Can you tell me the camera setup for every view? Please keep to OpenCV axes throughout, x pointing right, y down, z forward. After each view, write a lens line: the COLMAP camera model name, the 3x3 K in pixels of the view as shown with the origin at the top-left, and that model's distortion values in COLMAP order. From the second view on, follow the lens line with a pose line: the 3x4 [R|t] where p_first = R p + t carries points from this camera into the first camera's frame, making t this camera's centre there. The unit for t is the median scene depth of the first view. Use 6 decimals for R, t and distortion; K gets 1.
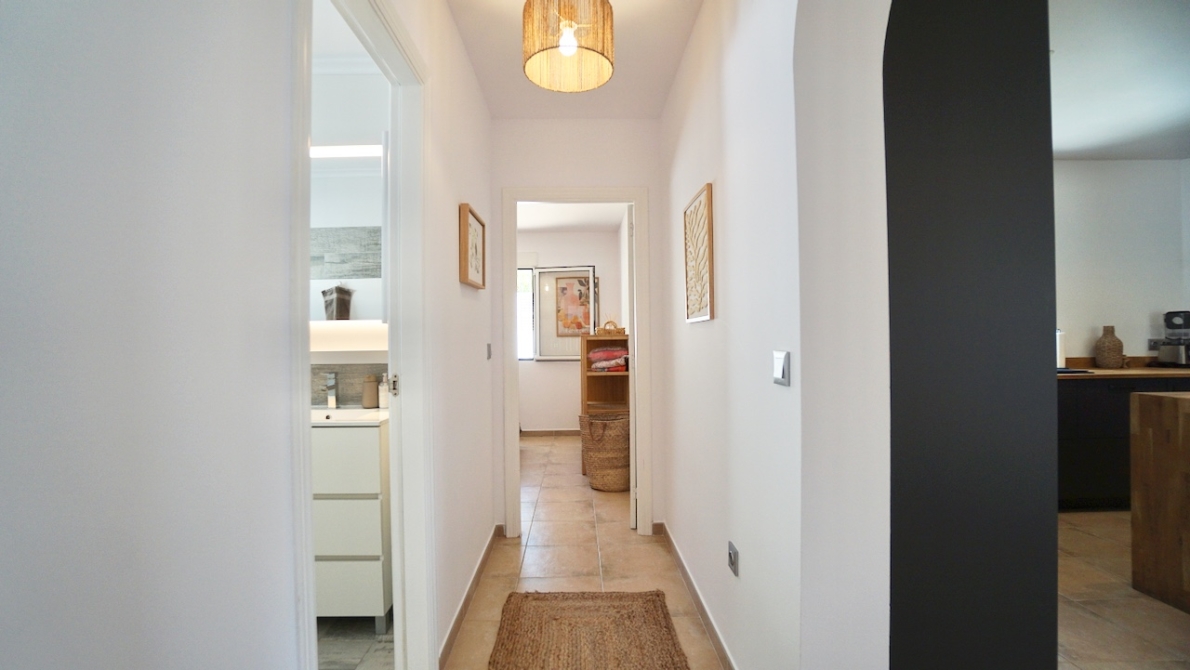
lens RADIAL K [[530.7, 0, 587.1], [0, 530.7, 336.8], [0, 0, 1]] dist [-0.058874, 0.022294]
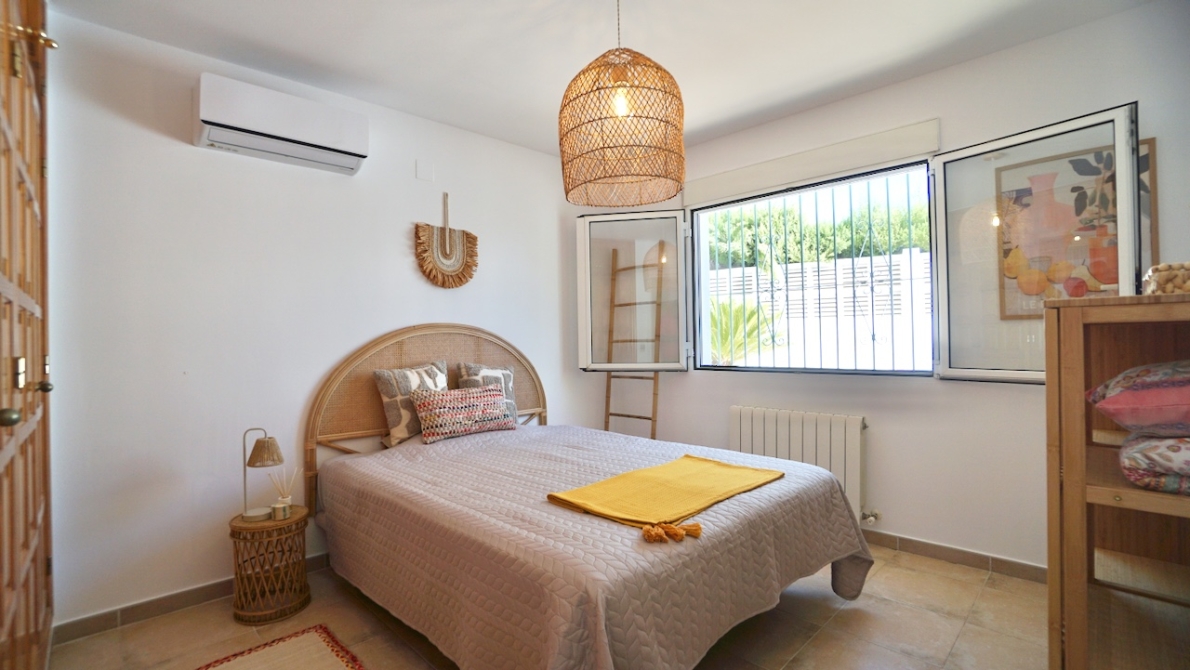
lens RADIAL K [[530.7, 0, 587.1], [0, 530.7, 336.8], [0, 0, 1]] dist [-0.058874, 0.022294]
pose [[0.689594, -0.004425, -0.724183, 0.007231], [0.014411, 0.999867, 0.007613, 0.005202], [0.724053, -0.015686, 0.689566, 0.521065]]
